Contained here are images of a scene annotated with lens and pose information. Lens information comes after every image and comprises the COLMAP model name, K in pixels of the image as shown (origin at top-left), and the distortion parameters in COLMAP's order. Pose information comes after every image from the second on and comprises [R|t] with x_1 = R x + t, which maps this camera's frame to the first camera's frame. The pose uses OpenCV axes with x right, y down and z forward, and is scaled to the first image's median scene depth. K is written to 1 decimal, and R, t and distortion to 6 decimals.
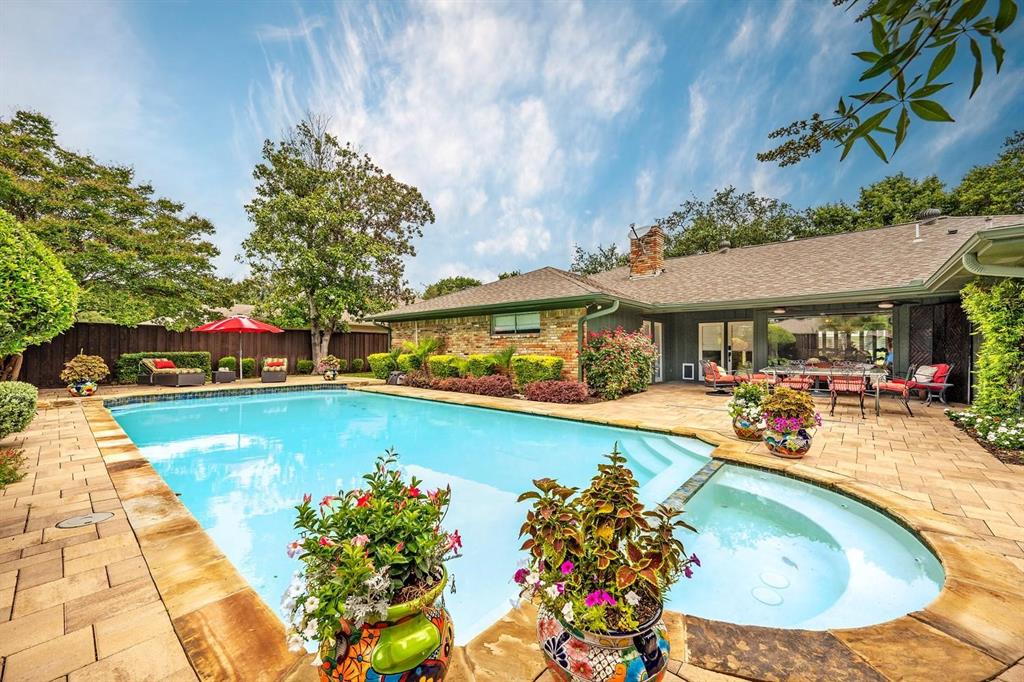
lens RADIAL K [[402.6, 0, 509.9], [0, 402.6, 343.4], [0, 0, 1]] dist [-0.003599, -0.000527]
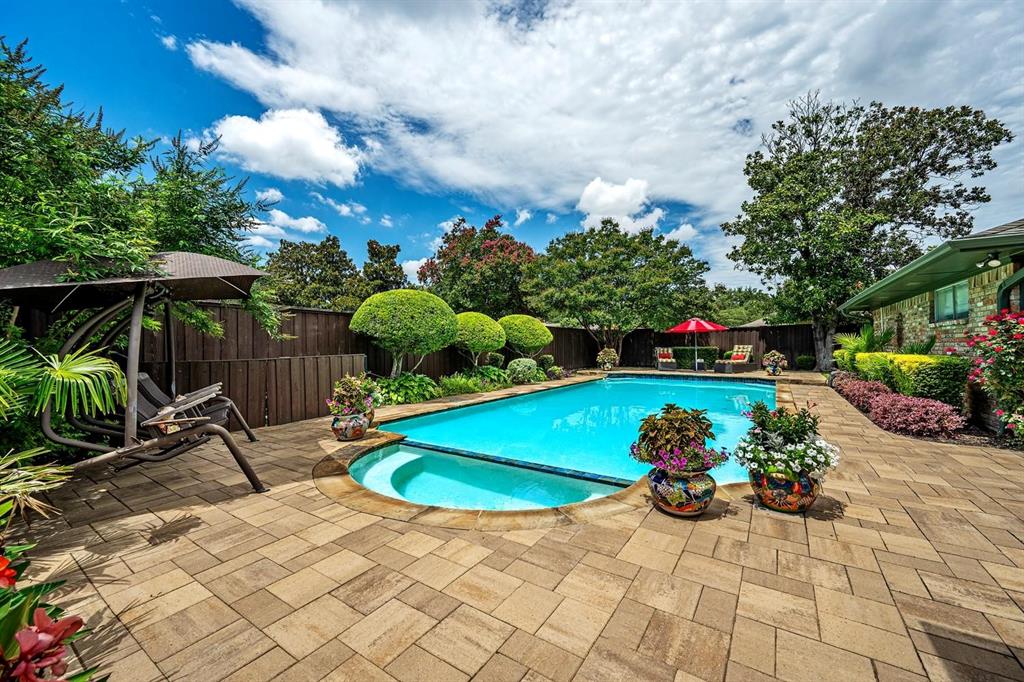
lens RADIAL K [[402.6, 0, 511.6], [0, 402.6, 344.3], [0, 0, 1]] dist [-0.003599, -0.000527]
pose [[0.133764, -0.005618, -0.990997, 0.567154], [0.020194, 0.999792, -0.002943, 0.003767], [0.990807, -0.019618, 0.133850, 0.281394]]
